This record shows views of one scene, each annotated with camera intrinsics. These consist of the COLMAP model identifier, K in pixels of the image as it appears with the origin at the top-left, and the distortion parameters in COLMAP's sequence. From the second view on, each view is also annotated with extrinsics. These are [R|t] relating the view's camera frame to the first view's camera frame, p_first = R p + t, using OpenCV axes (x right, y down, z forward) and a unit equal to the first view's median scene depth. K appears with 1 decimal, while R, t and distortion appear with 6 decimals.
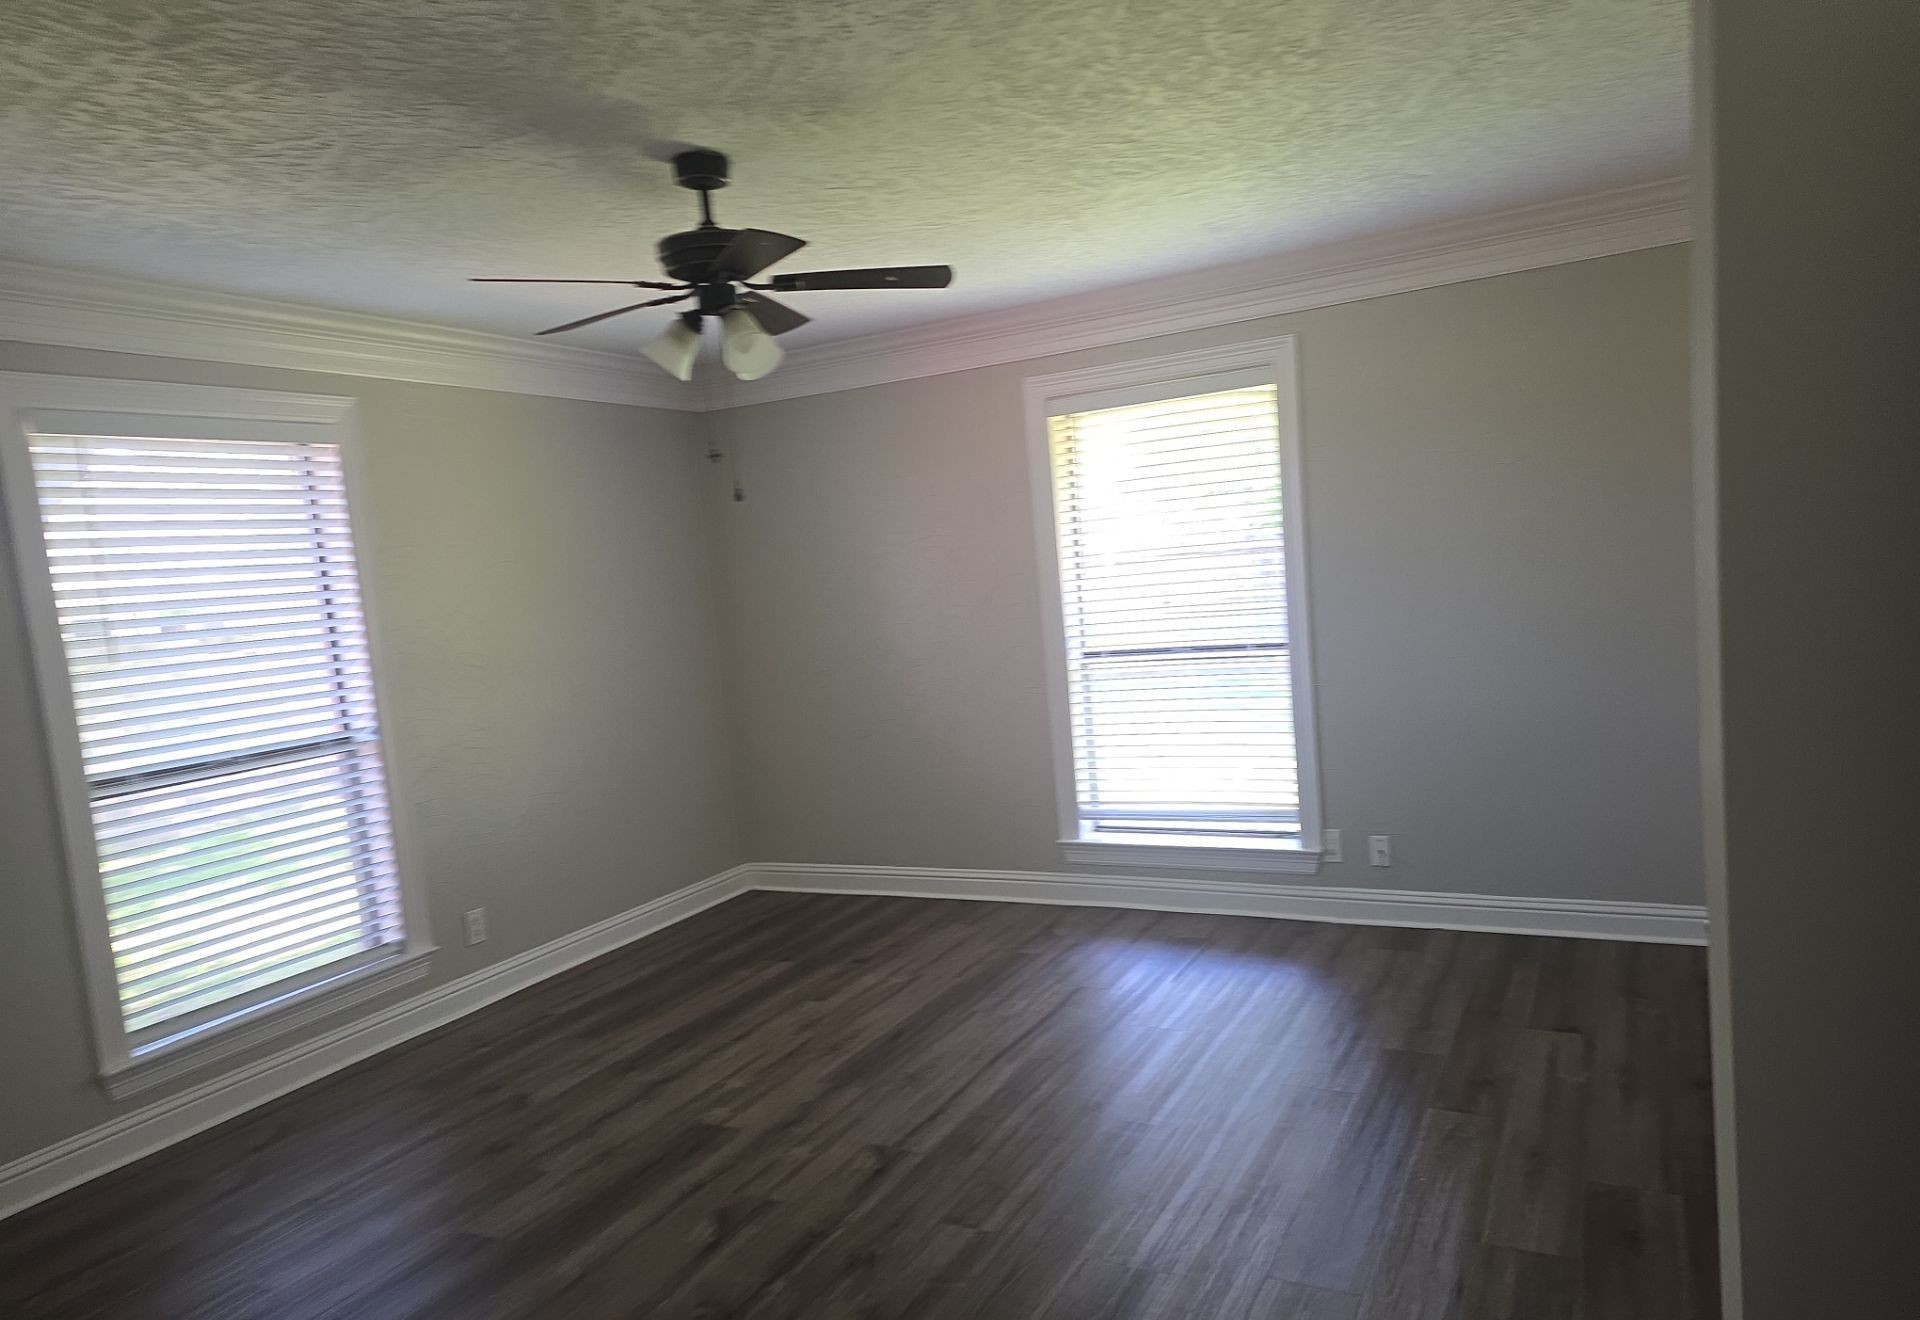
lens RADIAL K [[1220.1, 0, 953.3], [0, 1220.1, 715.9], [0, 0, 1]] dist [0.000689, -0.001309]
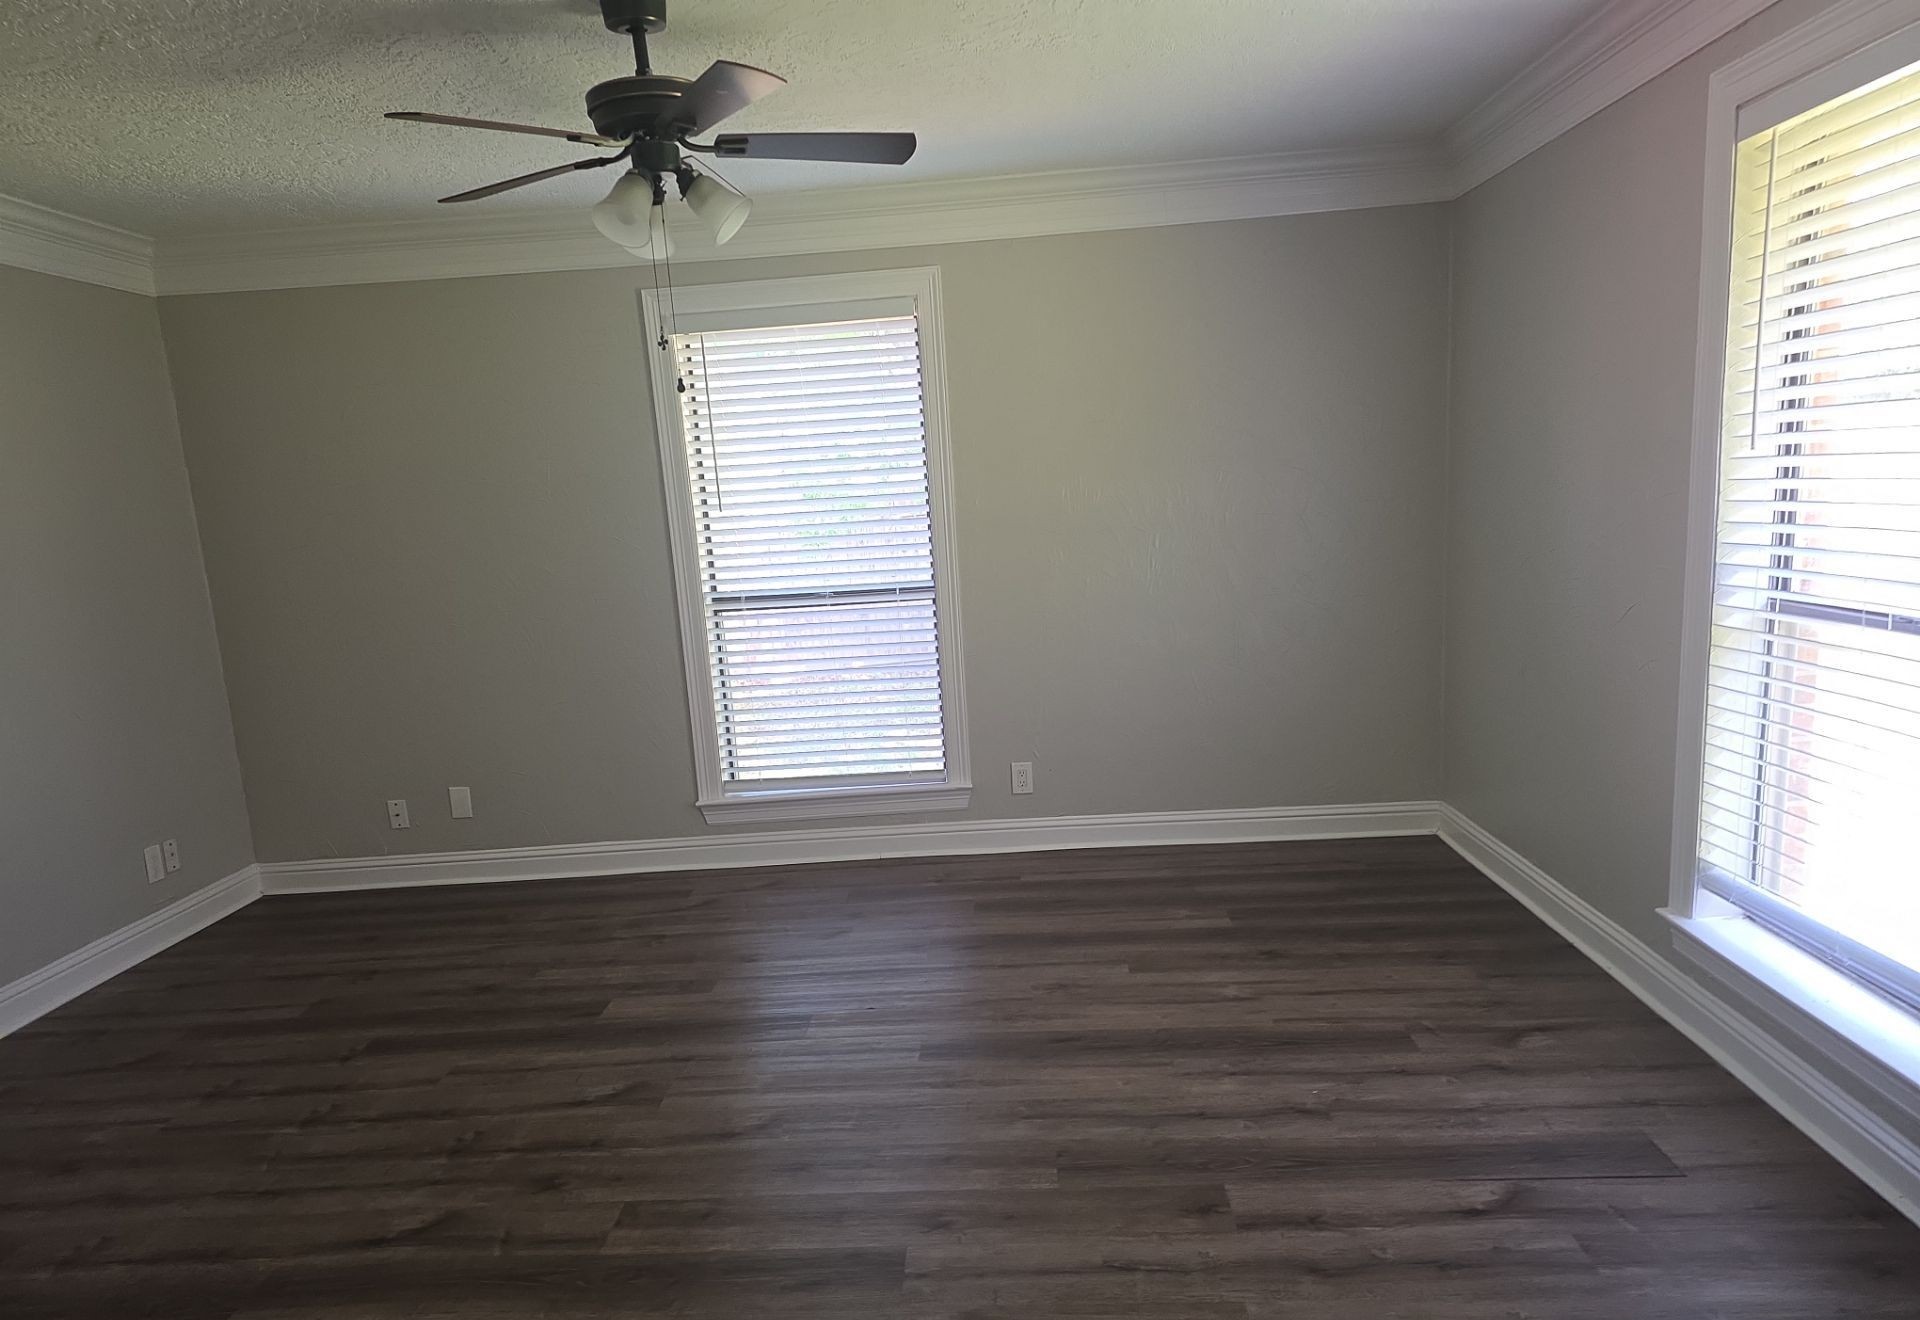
lens RADIAL K [[1182.4, 0, 959.4], [0, 1182.4, 743.0], [0, 0, 1]] dist [0.001671, -0.090584]
pose [[0.410703, 0.235521, -0.880825, 0.494835], [-0.072456, 0.971437, 0.225966, -0.085818], [0.908886, -0.028984, 0.416037, 0.551086]]
